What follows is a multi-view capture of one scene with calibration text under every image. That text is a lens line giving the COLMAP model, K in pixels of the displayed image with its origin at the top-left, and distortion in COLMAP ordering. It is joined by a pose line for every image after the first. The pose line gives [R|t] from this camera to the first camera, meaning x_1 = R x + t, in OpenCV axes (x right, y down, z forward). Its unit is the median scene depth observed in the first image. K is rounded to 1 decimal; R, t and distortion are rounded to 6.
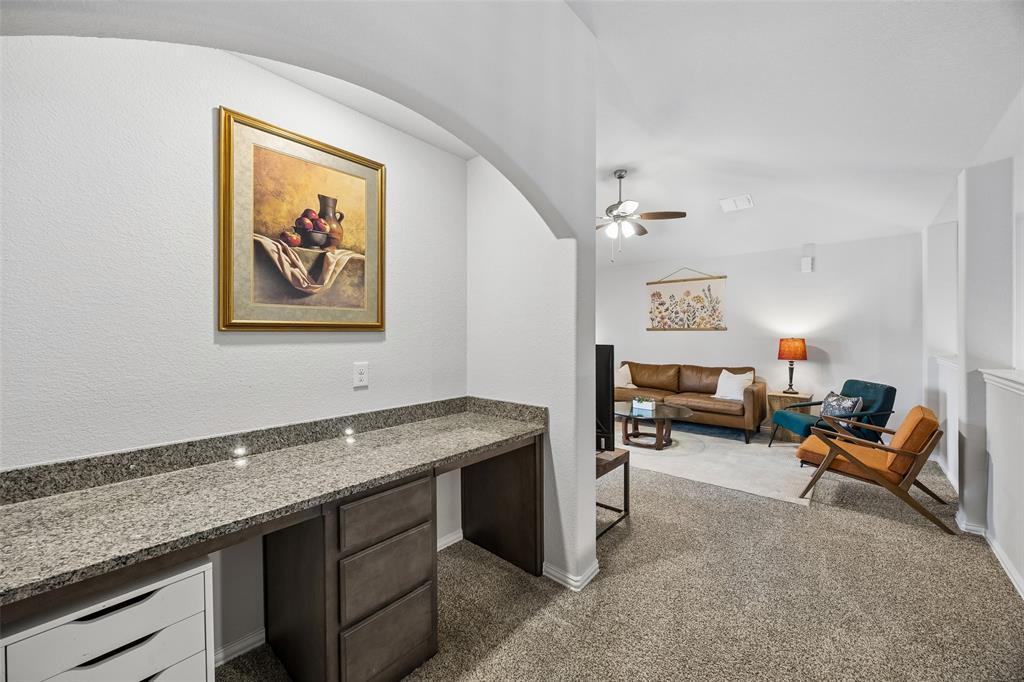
lens RADIAL K [[399.4, 0, 510.3], [0, 399.4, 337.7], [0, 0, 1]] dist [0.000503, -0.000073]
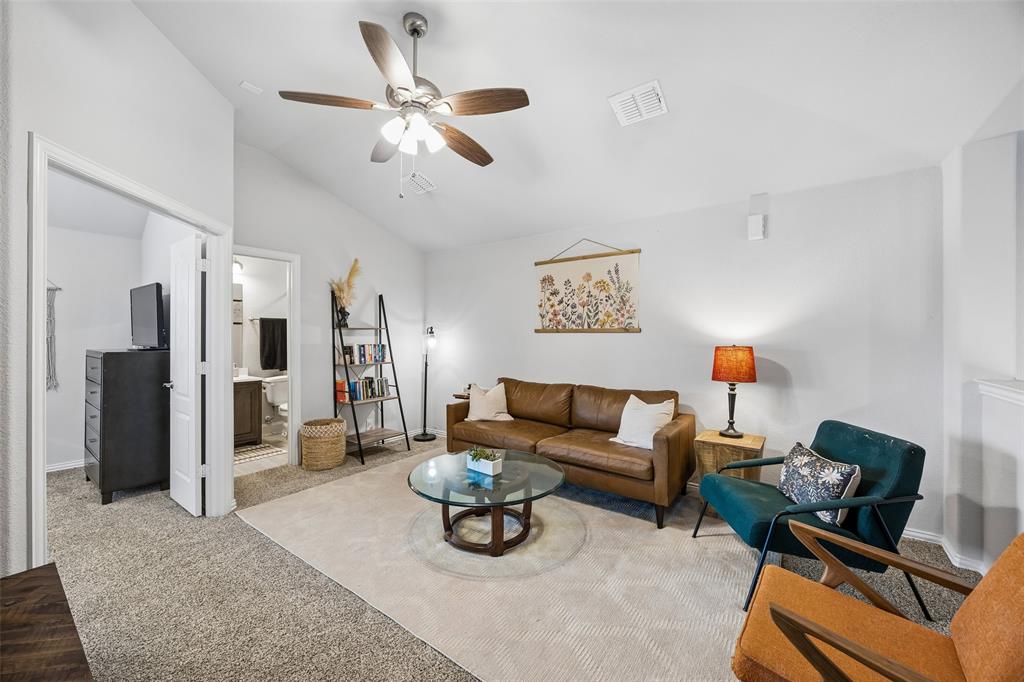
lens RADIAL K [[399.4, 0, 510.8], [0, 399.4, 338.9], [0, 0, 1]] dist [0.000503, -0.000073]
pose [[0.995905, 0.003087, 0.090356, 0.299030], [-0.002820, 0.999991, -0.003078, -0.005825], [-0.090365, 0.002811, 0.995905, 0.406138]]
